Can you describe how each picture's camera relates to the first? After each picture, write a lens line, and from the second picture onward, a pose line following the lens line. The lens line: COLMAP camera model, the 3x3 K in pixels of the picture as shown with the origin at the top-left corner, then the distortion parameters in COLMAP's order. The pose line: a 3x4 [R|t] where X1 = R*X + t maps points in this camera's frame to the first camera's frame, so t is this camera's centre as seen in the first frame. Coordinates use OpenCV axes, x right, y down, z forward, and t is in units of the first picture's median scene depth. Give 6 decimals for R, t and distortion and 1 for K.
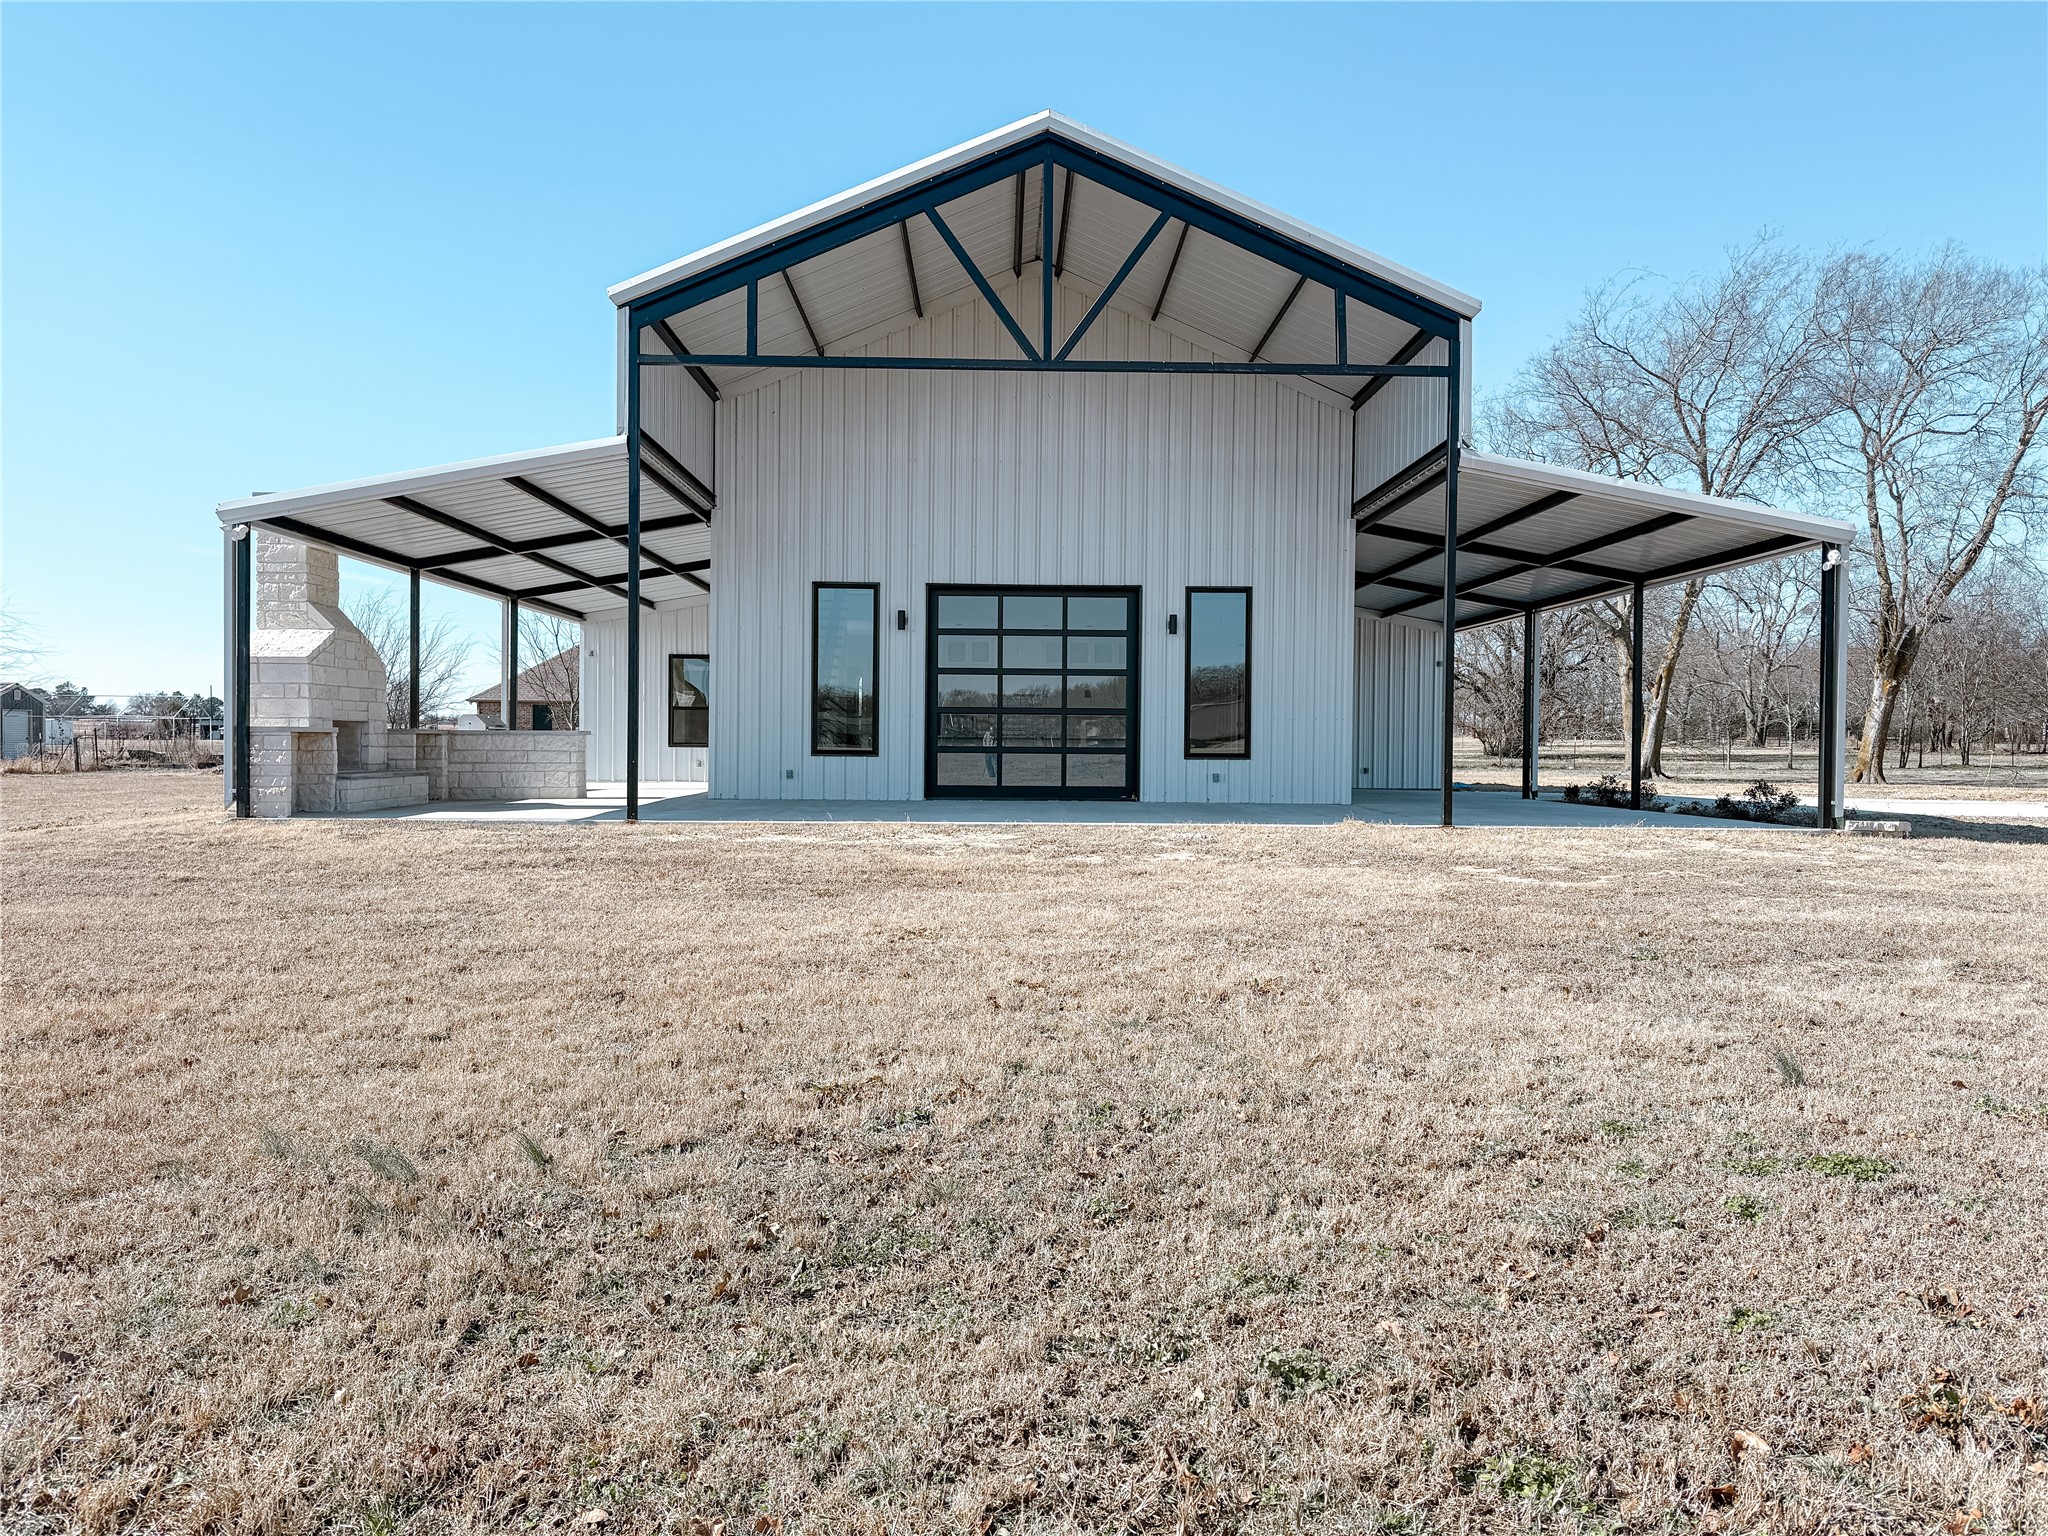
lens RADIAL K [[1402.8, 0, 1024.8], [0, 1402.8, 765.9], [0, 0, 1]] dist [-0.007005, 0.000411]
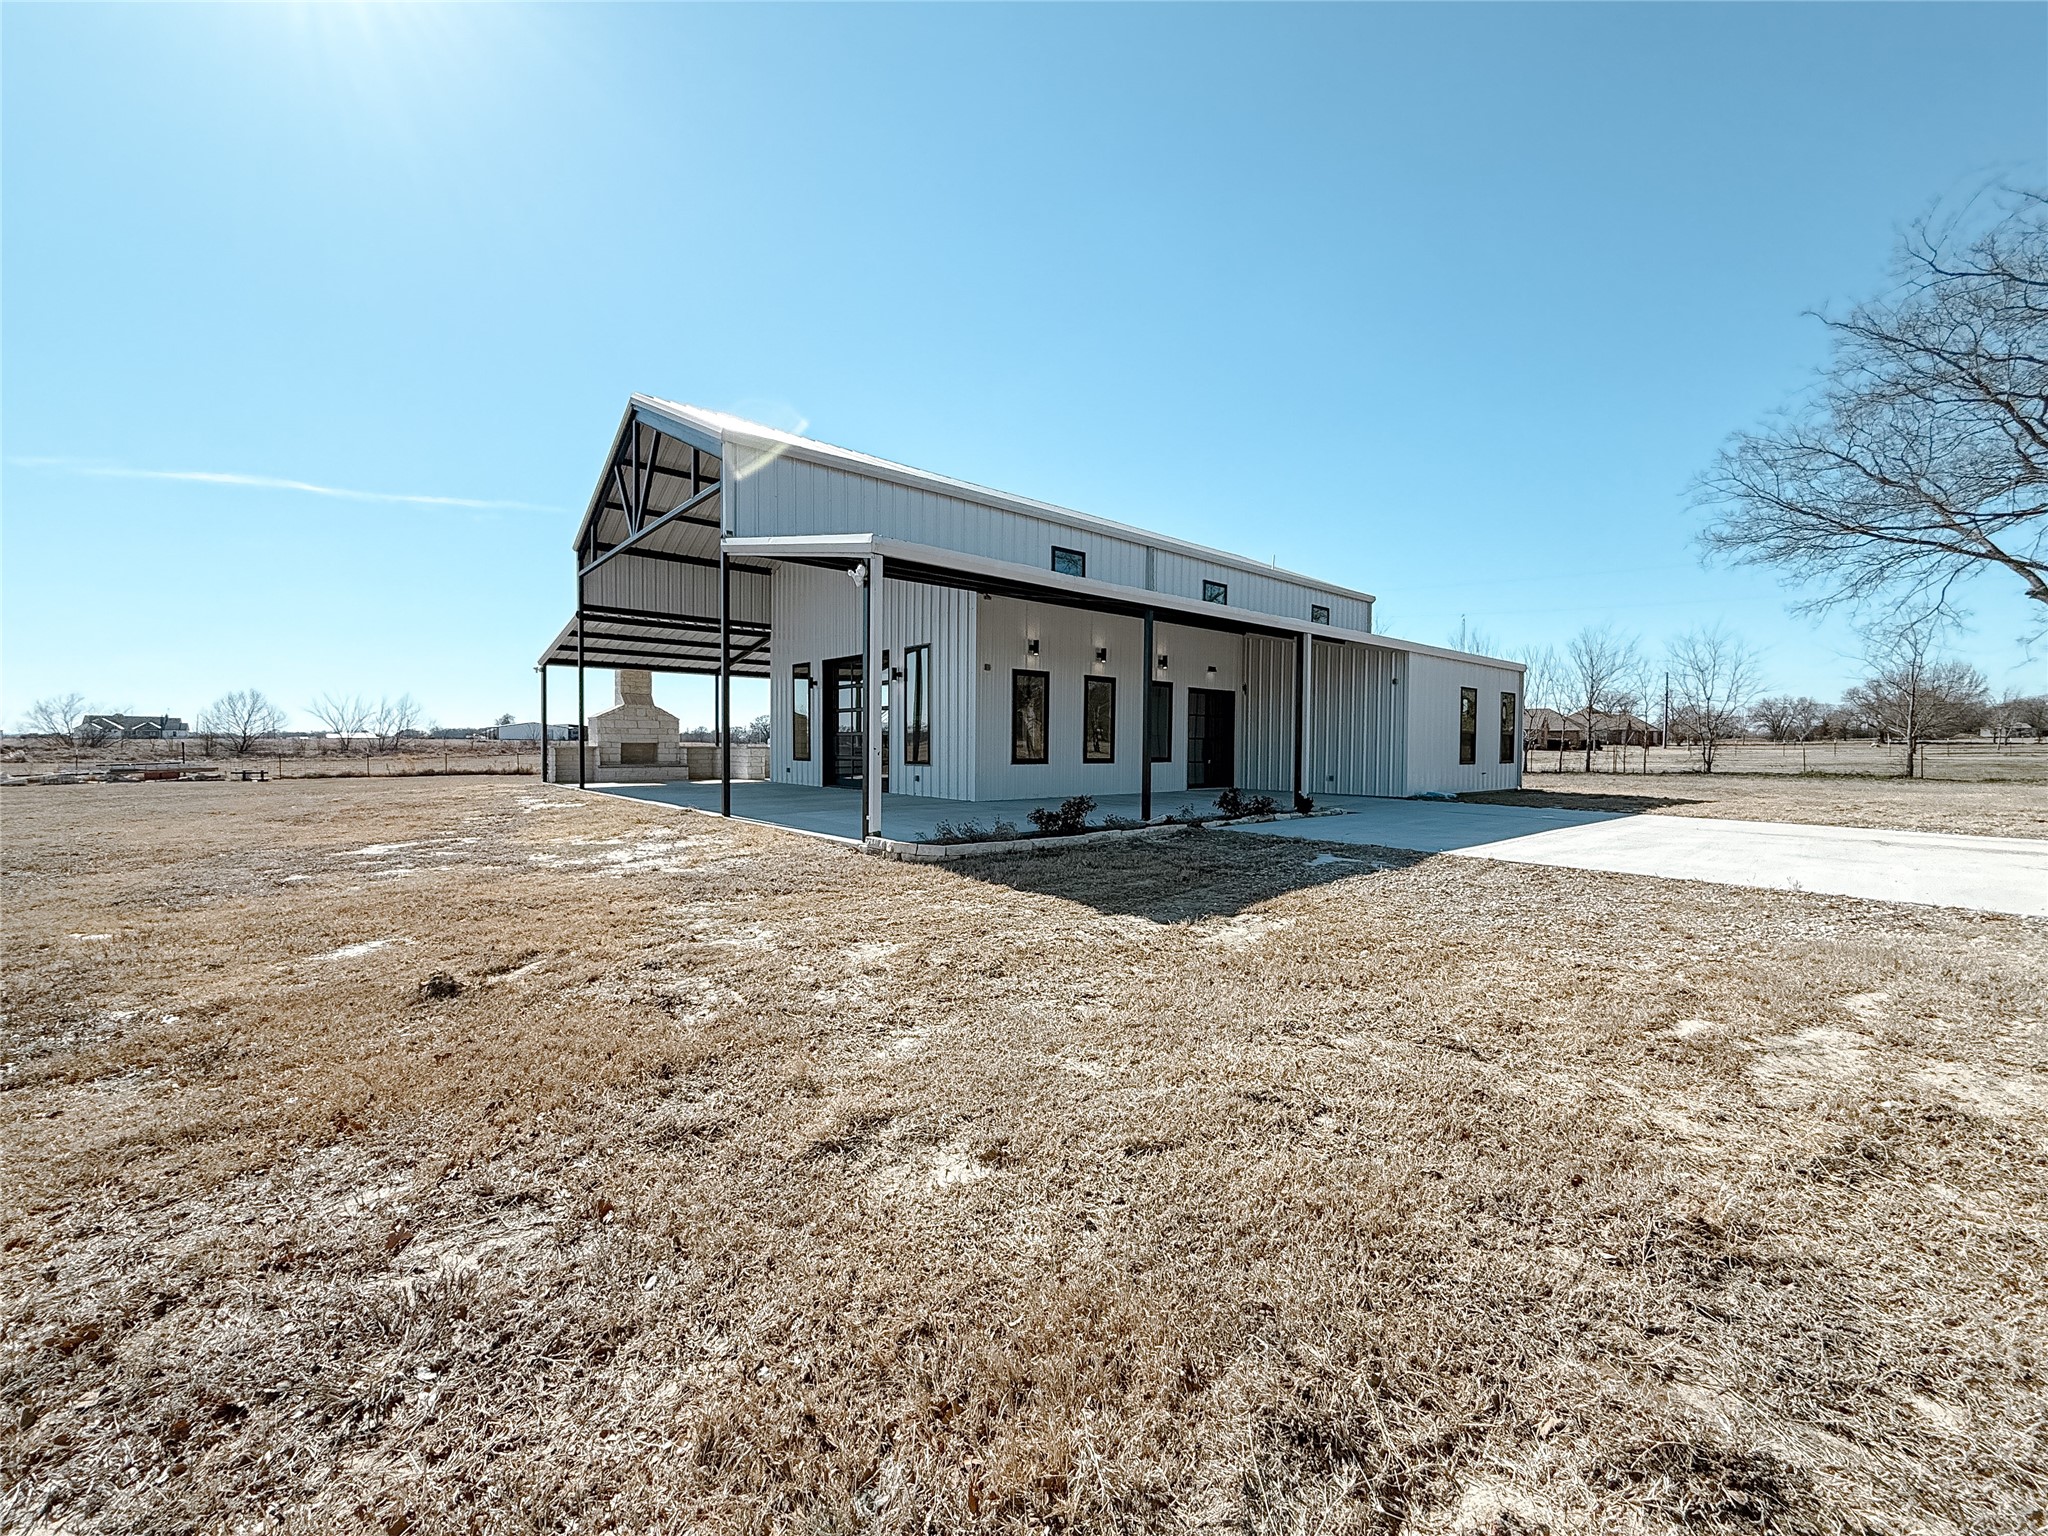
lens RADIAL K [[808.5, 0, 1019.7], [0, 808.5, 765.4], [0, 0, 1]] dist [-0.006074, -0.000109]
pose [[0.633573, 0.013843, -0.773559, 0.850565], [-0.013759, 0.999883, 0.006623, -0.011576], [0.773560, 0.006447, 0.633690, 0.555160]]
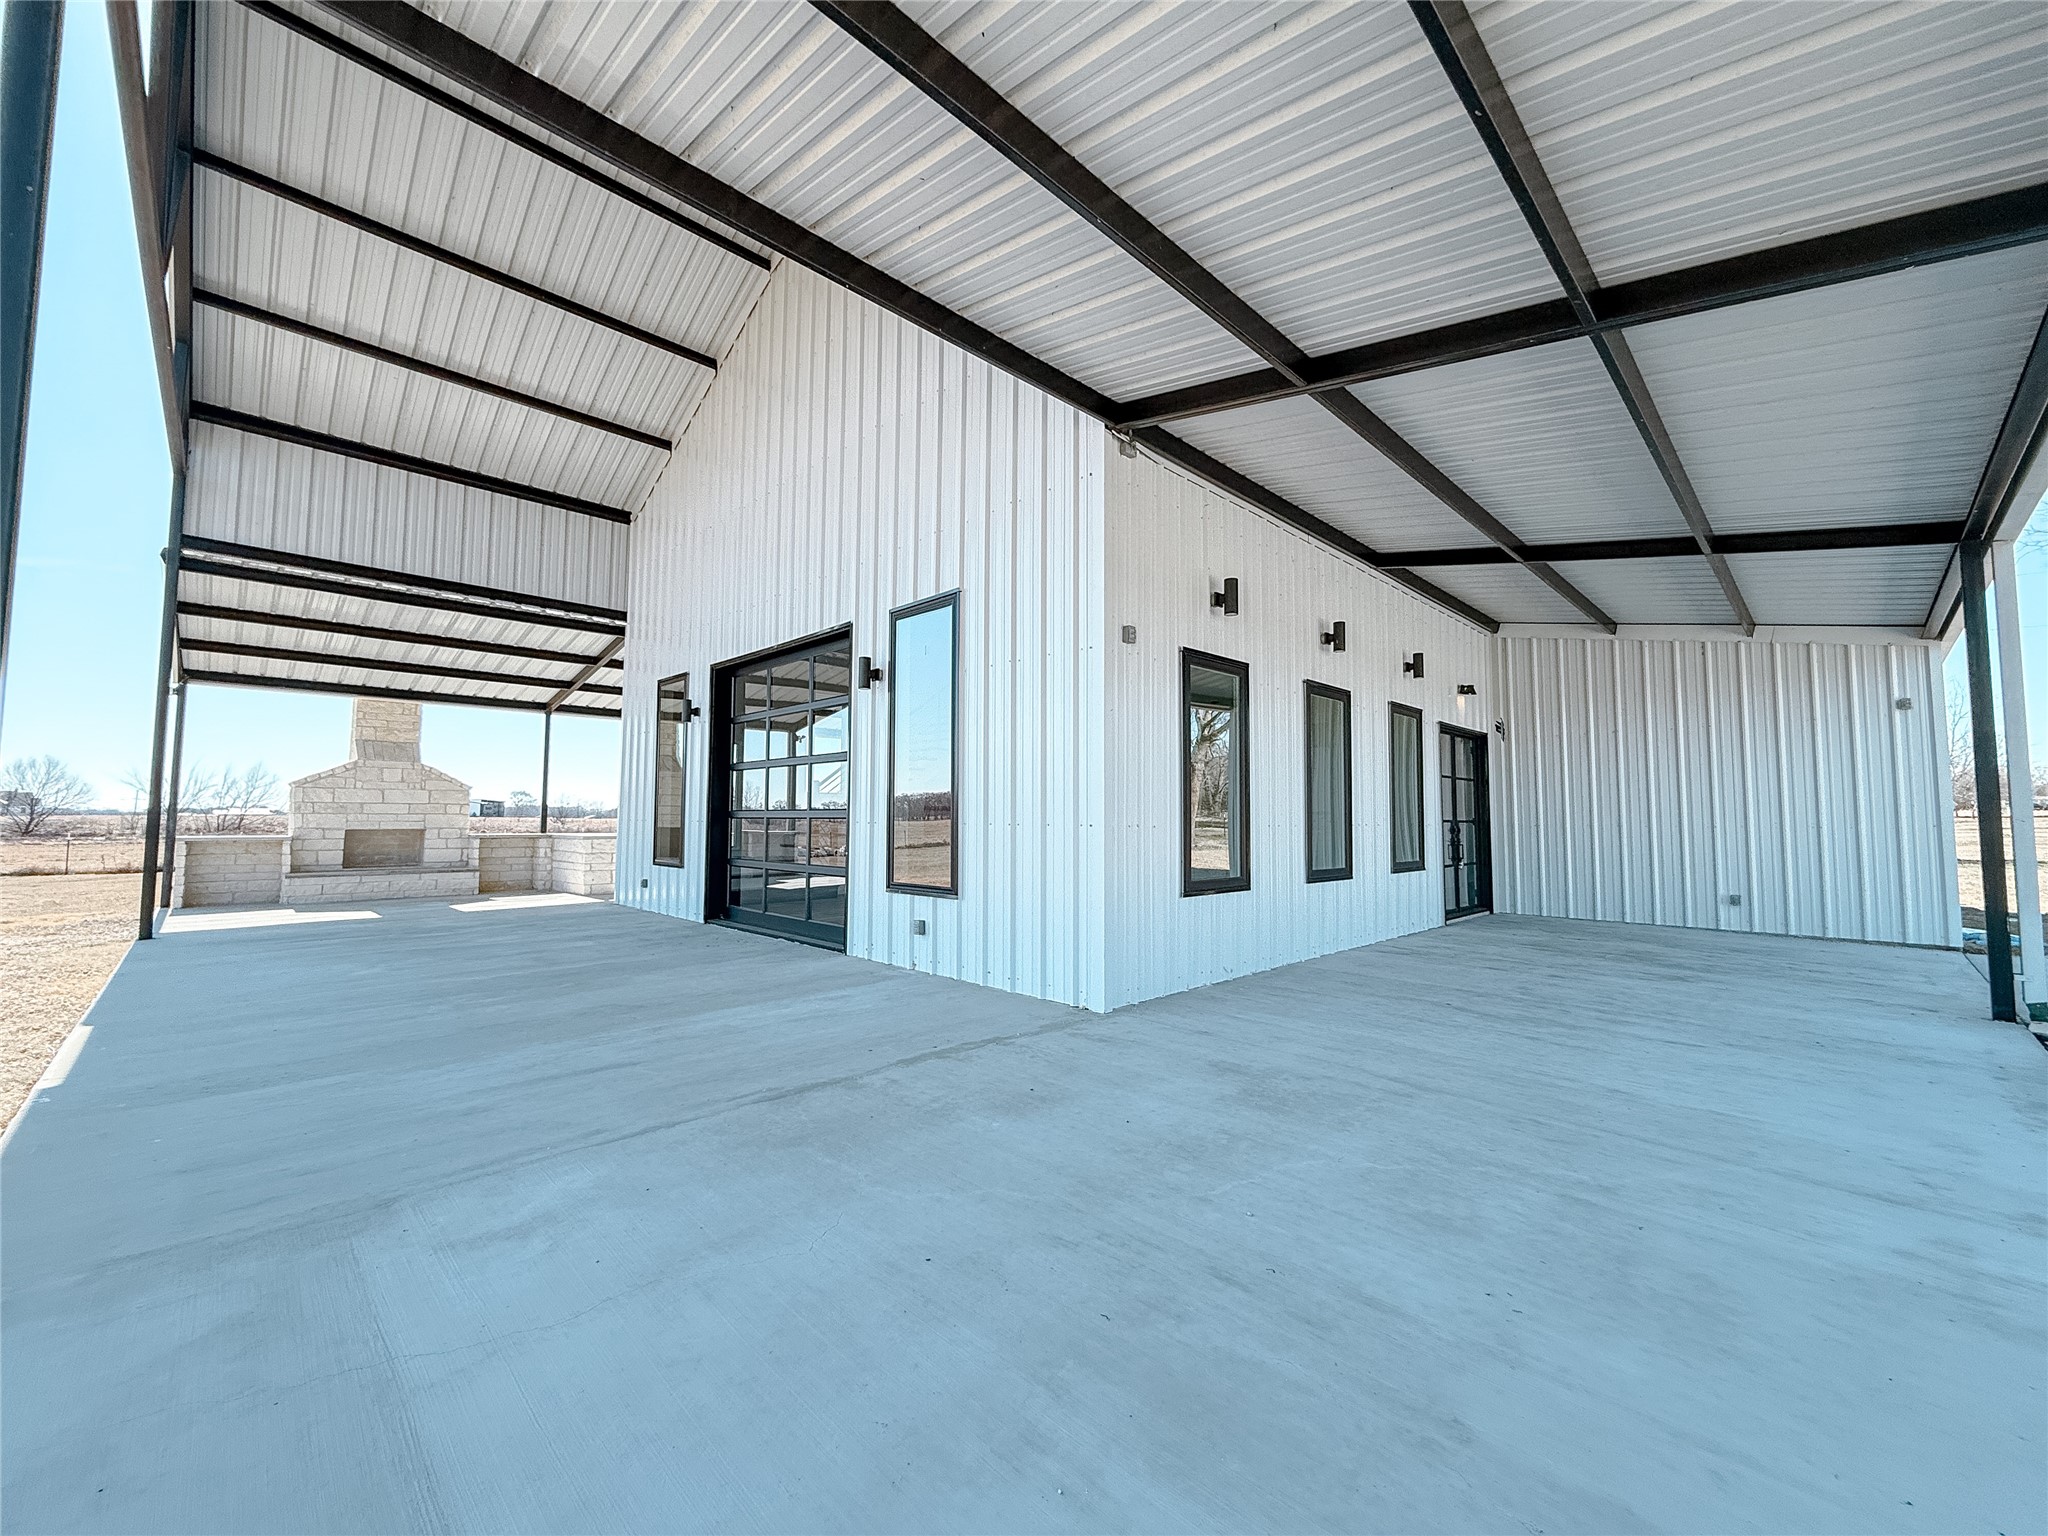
lens RADIAL K [[808.5, 0, 1019.3], [0, 808.5, 757.3], [0, 0, 1]] dist [-0.006074, -0.000109]
pose [[0.684031, -0.063397, -0.726692, 0.411186], [-0.009481, 0.995359, -0.095759, -0.029626], [0.729391, 0.072392, 0.680256, 0.801278]]
